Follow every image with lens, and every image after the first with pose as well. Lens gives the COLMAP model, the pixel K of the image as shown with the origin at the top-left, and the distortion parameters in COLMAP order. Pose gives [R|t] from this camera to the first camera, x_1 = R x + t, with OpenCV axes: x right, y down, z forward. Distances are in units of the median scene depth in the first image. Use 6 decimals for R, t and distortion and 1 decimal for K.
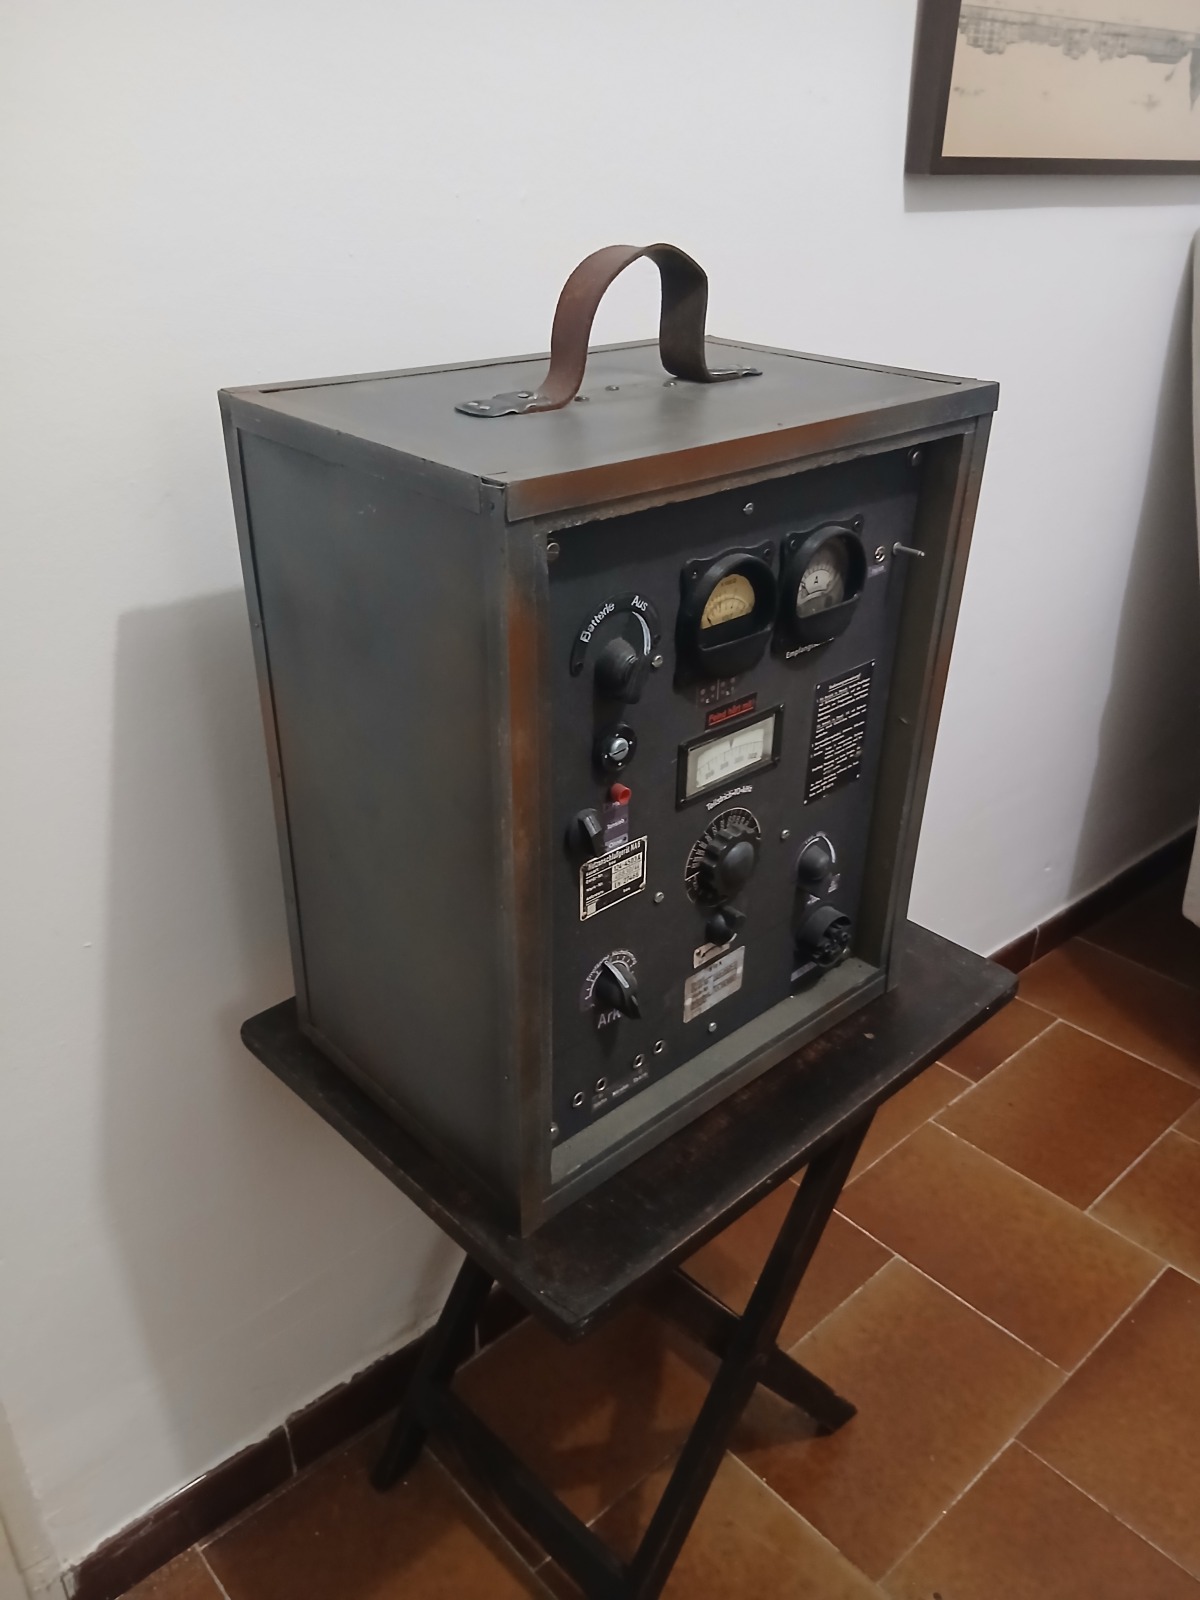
lens RADIAL K [[1218.5, 0, 600.0], [0, 1218.5, 800.0], [0, 0, 1]] dist [0.110614, -0.206108]
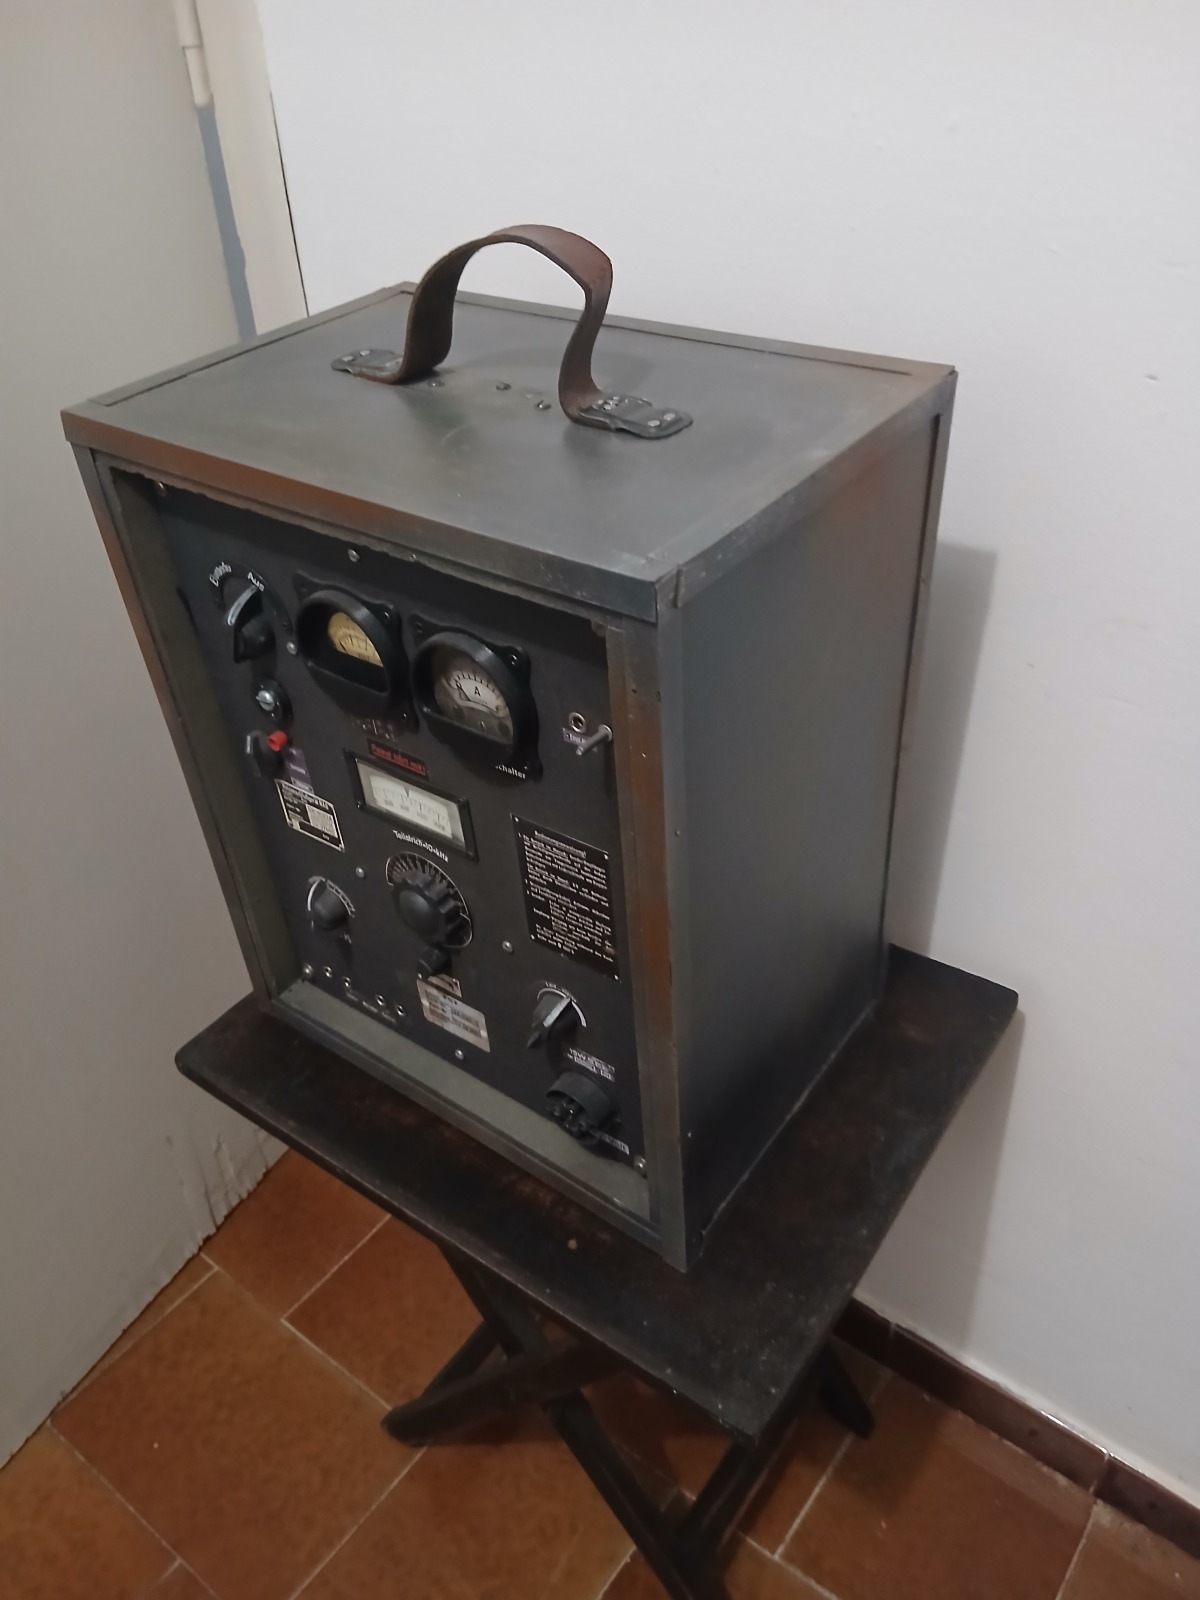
lens RADIAL K [[1218.5, 0, 600.0], [0, 1218.5, 800.0], [0, 0, 1]] dist [0.110614, -0.206108]
pose [[0.188495, 0.574294, -0.796653, 0.887720], [-0.408726, 0.783478, 0.468088, -0.541447], [0.892980, 0.237381, 0.382410, 0.795027]]
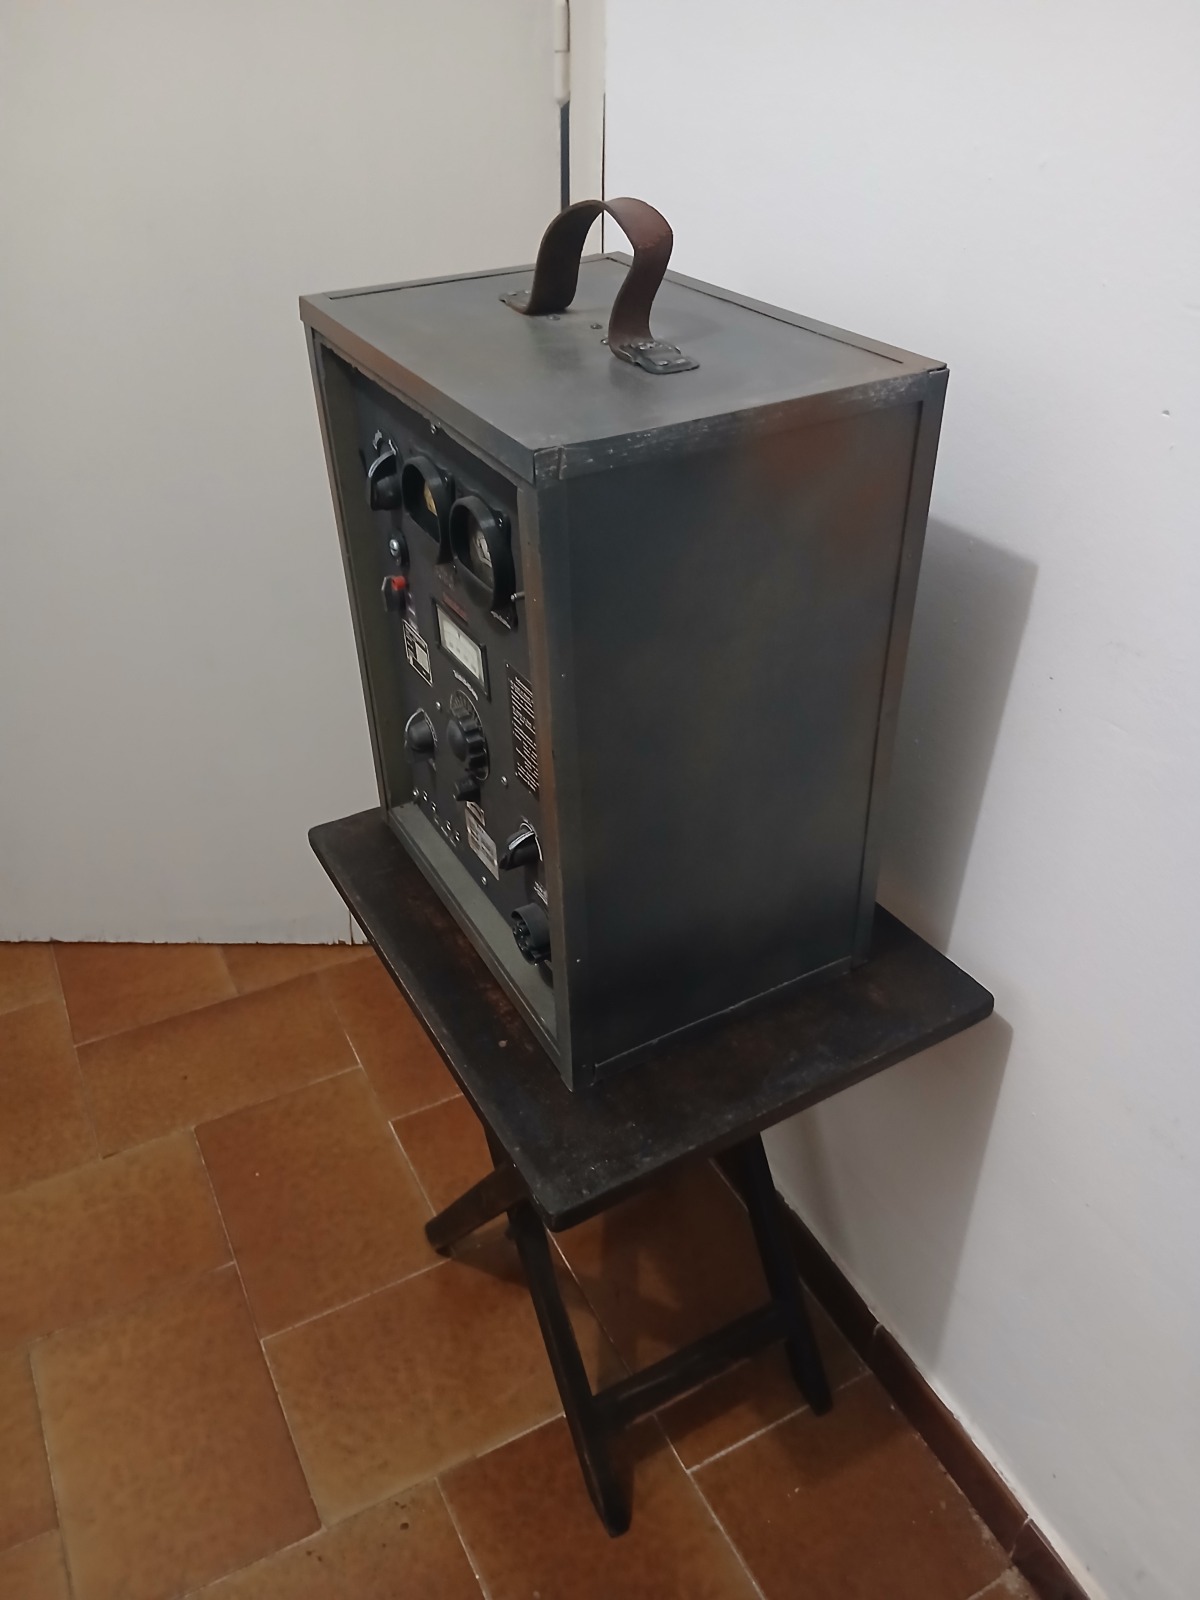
lens RADIAL K [[1218.5, 0, 600.0], [0, 1218.5, 800.0], [0, 0, 1]] dist [0.110614, -0.206108]
pose [[-0.238921, 0.545536, -0.803310, 1.108649], [-0.443463, 0.674659, 0.590064, -0.694772], [0.863862, 0.497217, 0.080735, 1.120441]]
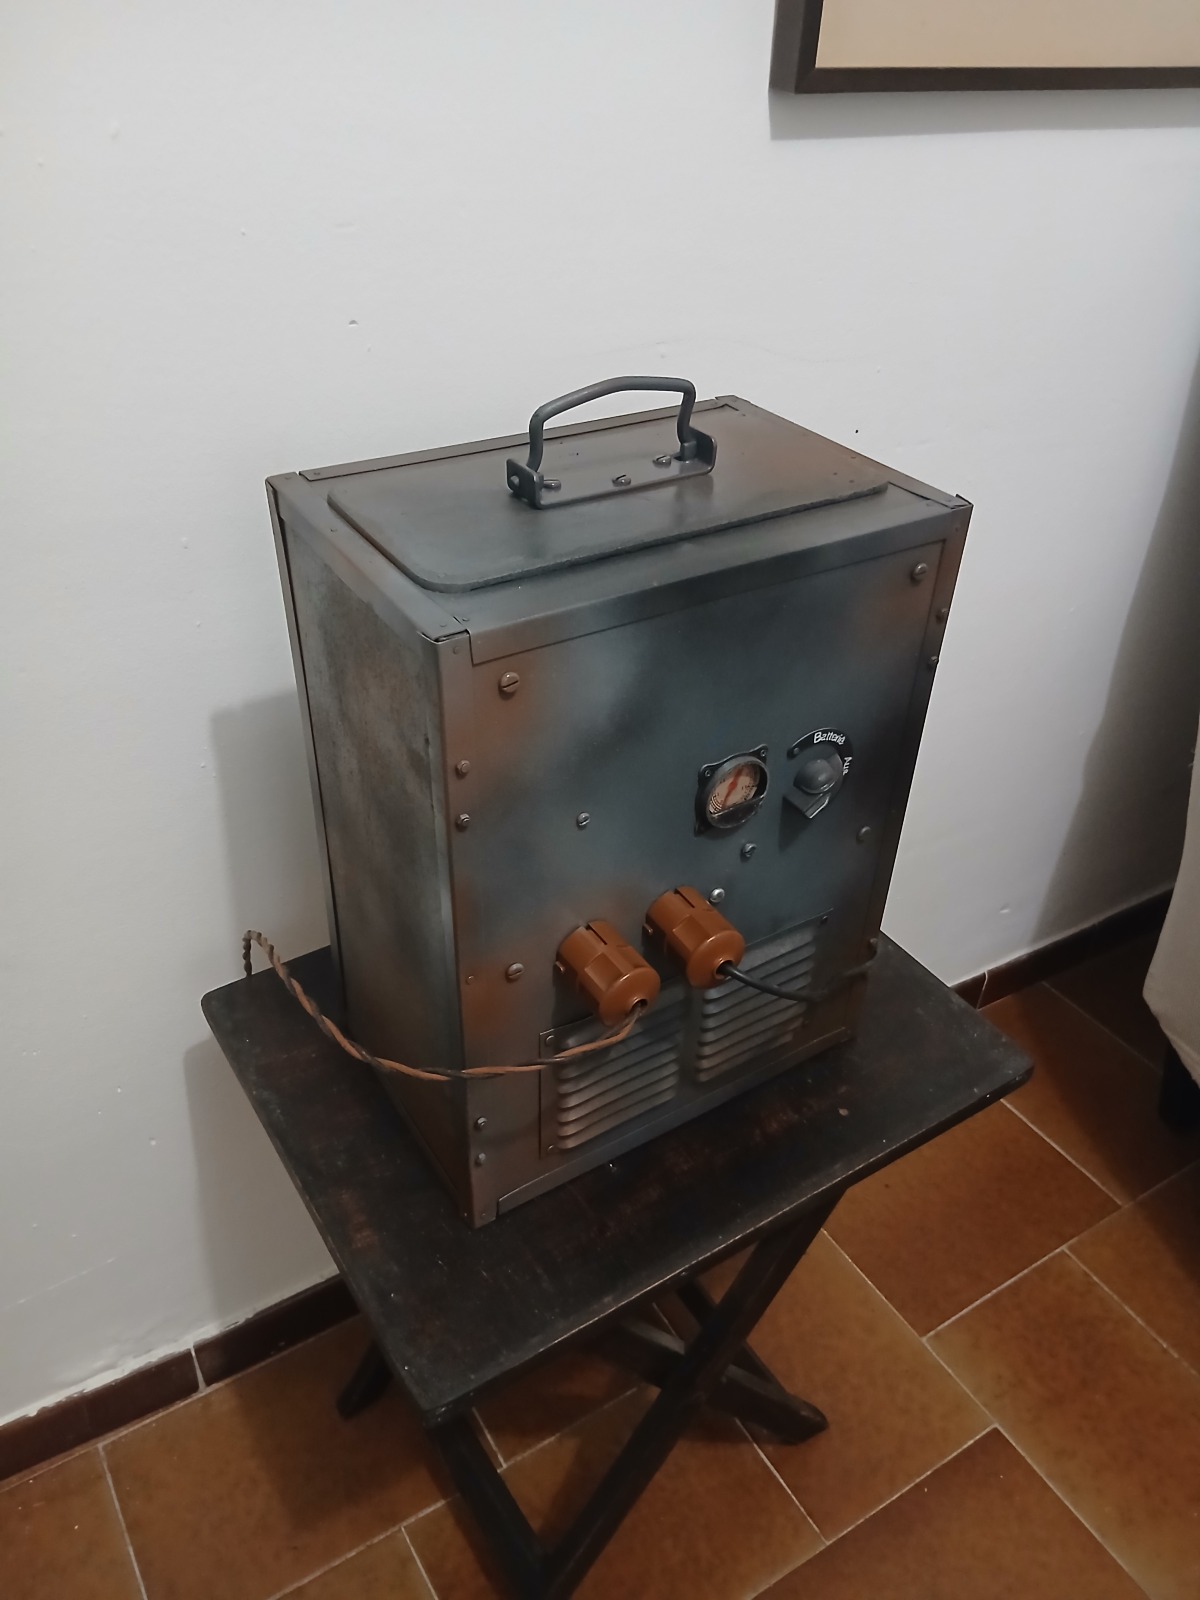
lens RADIAL K [[1183.8, 0, 599.7], [0, 1183.8, 775.8], [0, 0, 1]] dist [0.097898, -0.193723]
pose [[0.983389, 0.103042, -0.149426, 0.062896], [-0.090866, 0.992129, 0.086154, -0.026667], [0.157127, -0.071145, 0.985012, 0.041612]]
